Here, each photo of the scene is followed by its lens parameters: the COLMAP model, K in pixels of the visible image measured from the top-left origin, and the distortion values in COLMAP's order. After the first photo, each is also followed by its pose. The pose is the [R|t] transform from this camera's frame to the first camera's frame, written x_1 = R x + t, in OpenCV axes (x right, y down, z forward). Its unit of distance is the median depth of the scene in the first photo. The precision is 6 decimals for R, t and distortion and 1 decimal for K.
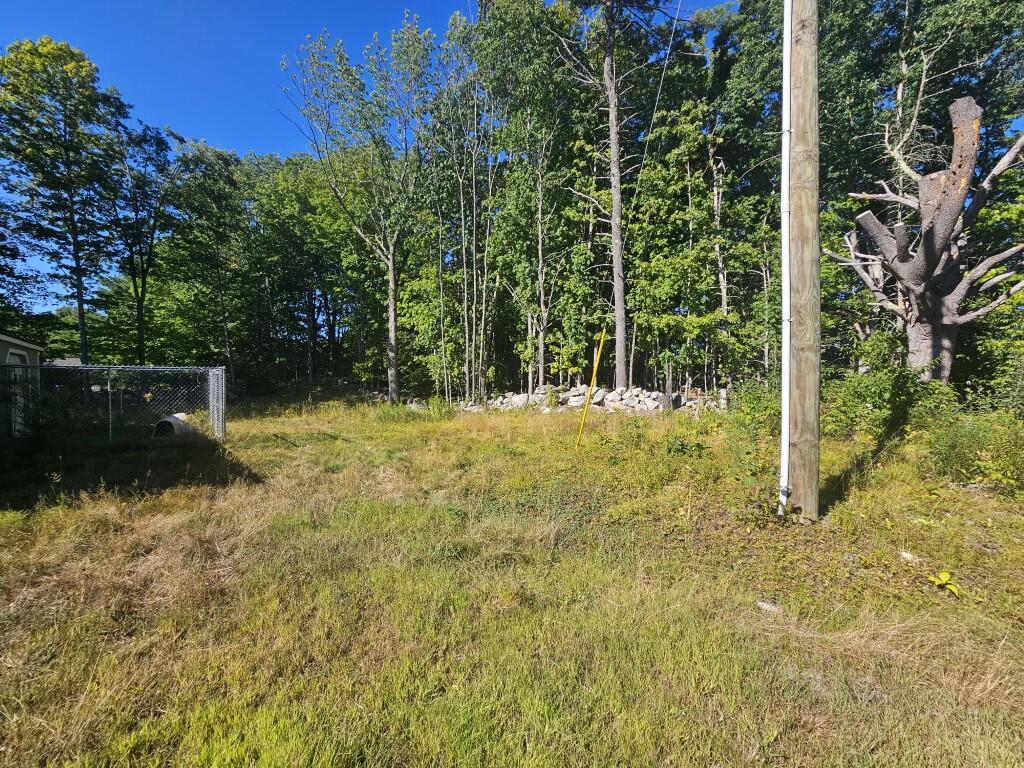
lens RADIAL K [[415.0, 0, 510.1], [0, 415.0, 383.7], [0, 0, 1]] dist [-0.001976, -0.000362]
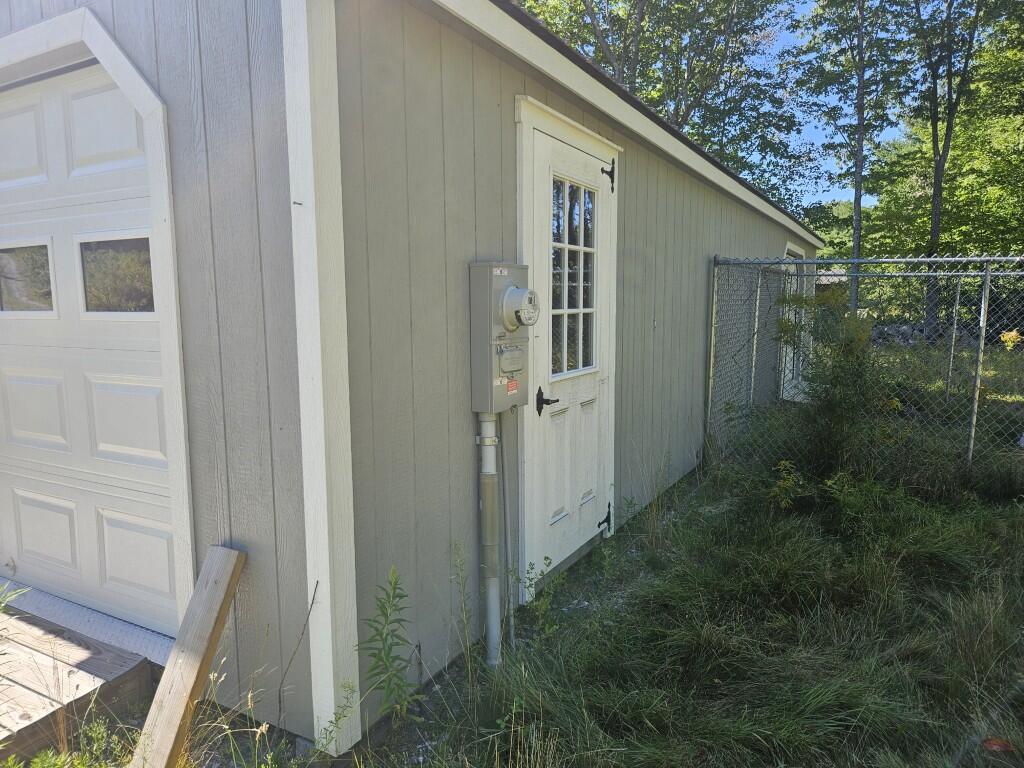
lens RADIAL K [[687.5, 0, 511.9], [0, 687.5, 385.8], [0, 0, 1]] dist [0.001961, 0.000177]
pose [[0.345569, 0.119180, -0.930794, -0.178855], [-0.014699, 0.992468, 0.121620, -0.000854], [0.938278, -0.028347, 0.344718, 0.108514]]
